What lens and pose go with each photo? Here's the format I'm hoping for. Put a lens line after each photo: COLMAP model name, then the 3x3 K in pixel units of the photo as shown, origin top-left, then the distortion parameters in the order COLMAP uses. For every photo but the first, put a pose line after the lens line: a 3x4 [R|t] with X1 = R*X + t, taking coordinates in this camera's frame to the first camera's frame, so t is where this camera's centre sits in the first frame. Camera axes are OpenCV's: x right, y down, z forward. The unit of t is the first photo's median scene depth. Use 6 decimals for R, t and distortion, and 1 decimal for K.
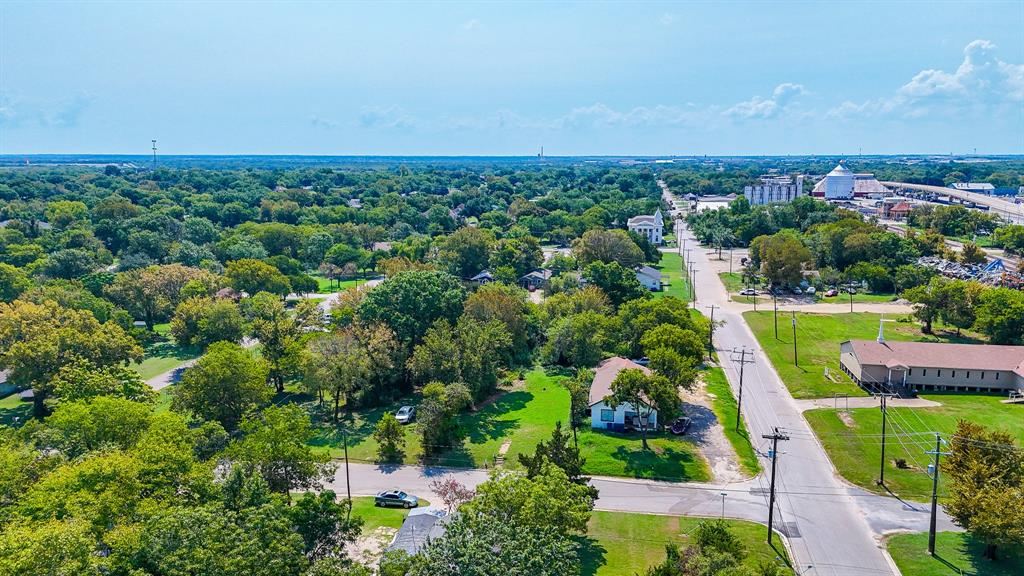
lens RADIAL K [[766.9, 0, 491.6], [0, 766.9, 306.7], [0, 0, 1]] dist [0.059165, -0.050555]
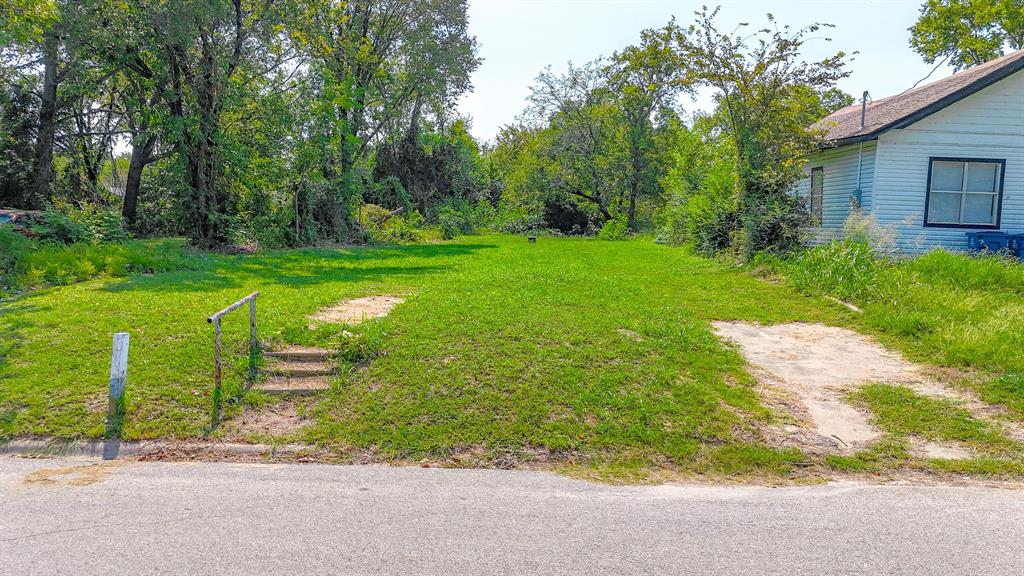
lens RADIAL K [[813.4, 0, 512.4], [0, 813.4, 291.5], [0, 0, 1]] dist [0.064274, -0.059029]
pose [[0.987648, 0.034943, 0.152744, 0.015539], [-0.019456, 0.994621, -0.101733, 0.150013], [-0.155477, 0.097504, 0.983016, 0.672101]]
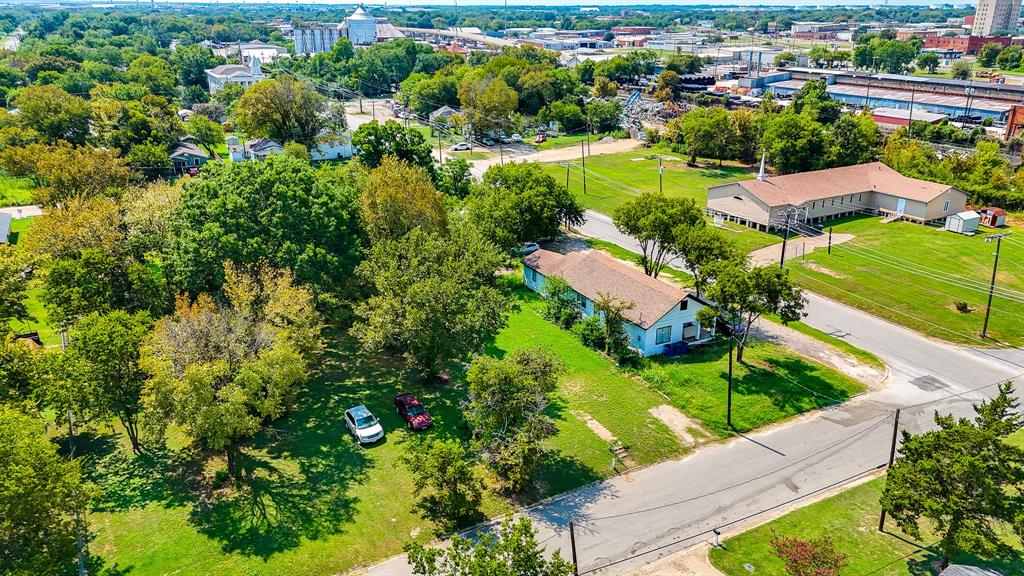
lens RADIAL K [[766.9, 0, 508.0], [0, 766.9, 312.0], [0, 0, 1]] dist [0.059165, -0.050555]
pose [[0.767207, -0.230137, 0.598690, -0.297331], [0.116854, 0.967943, 0.222333, -0.039920], [-0.630665, -0.100616, 0.769505, 0.450089]]
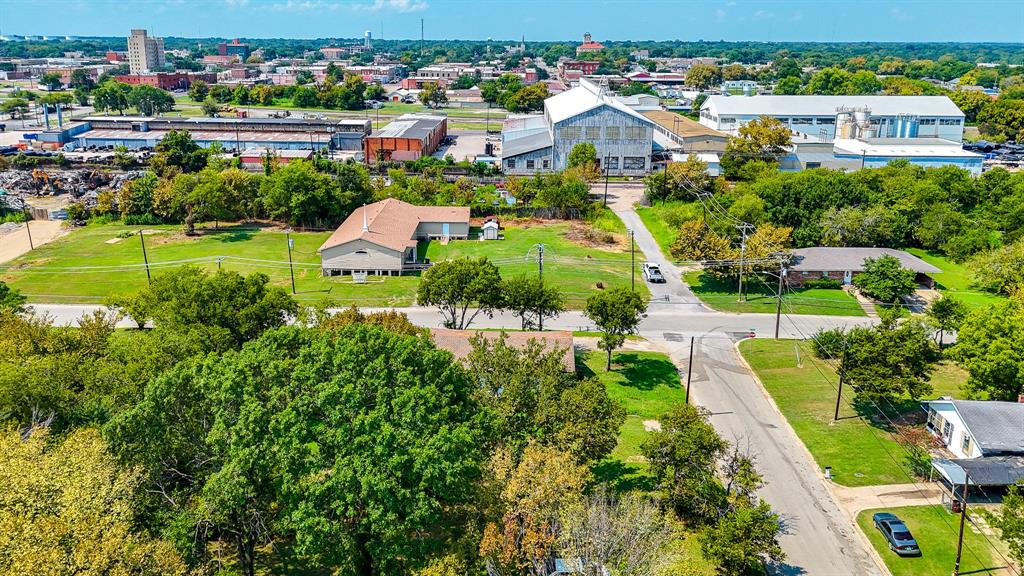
lens RADIAL K [[766.9, 0, 500.0], [0, 766.9, 270.5], [0, 0, 1]] dist [0.059165, -0.050555]
pose [[-0.176168, -0.279503, 0.943845, -0.442293], [0.183176, 0.932785, 0.310417, -0.171979], [-0.967167, 0.227575, -0.113128, 0.915296]]
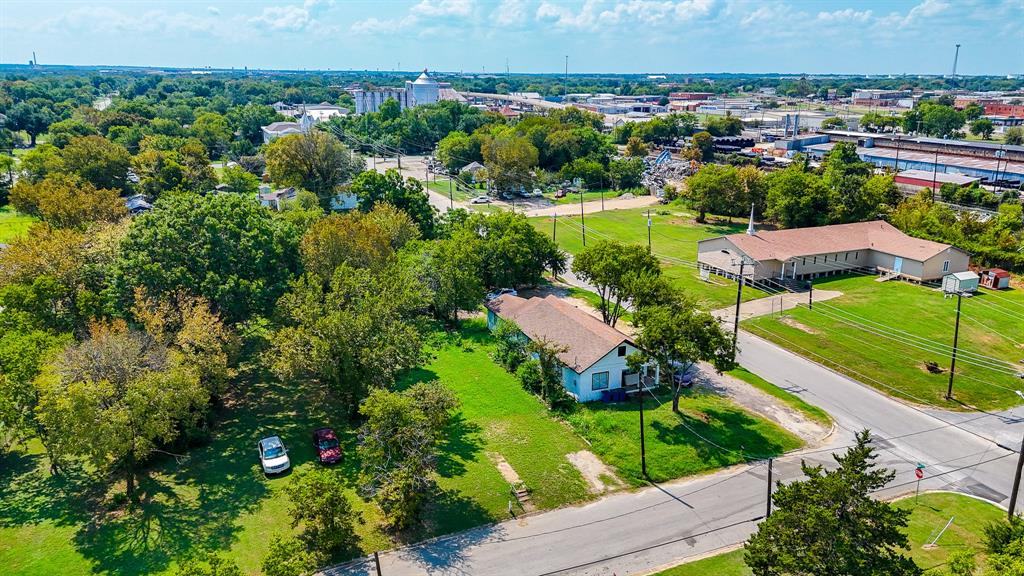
lens RADIAL K [[766.9, 0, 508.9], [0, 766.9, 293.3], [0, 0, 1]] dist [0.059165, -0.050555]
pose [[0.822532, -0.145169, 0.549879, -0.226088], [0.097205, 0.988531, 0.115571, -0.017745], [-0.560350, -0.041609, 0.827210, 0.392106]]
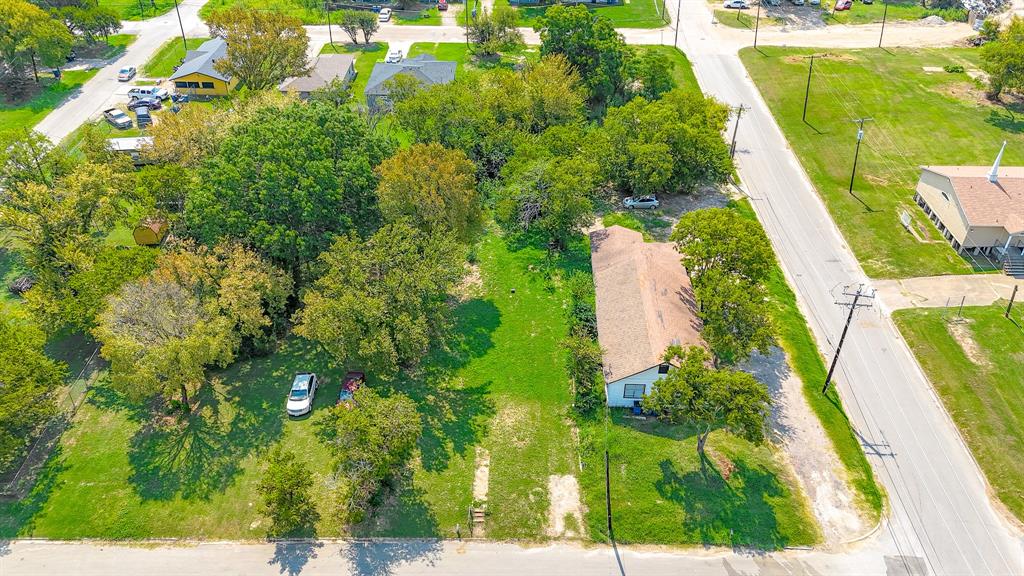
lens RADIAL K [[766.9, 0, 511.9], [0, 766.9, 312.9], [0, 0, 1]] dist [0.059165, -0.050555]
pose [[0.984286, -0.099731, 0.145724, -0.027607], [0.020933, 0.885322, 0.464507, -0.170396], [-0.175338, -0.454157, 0.873497, 0.401106]]
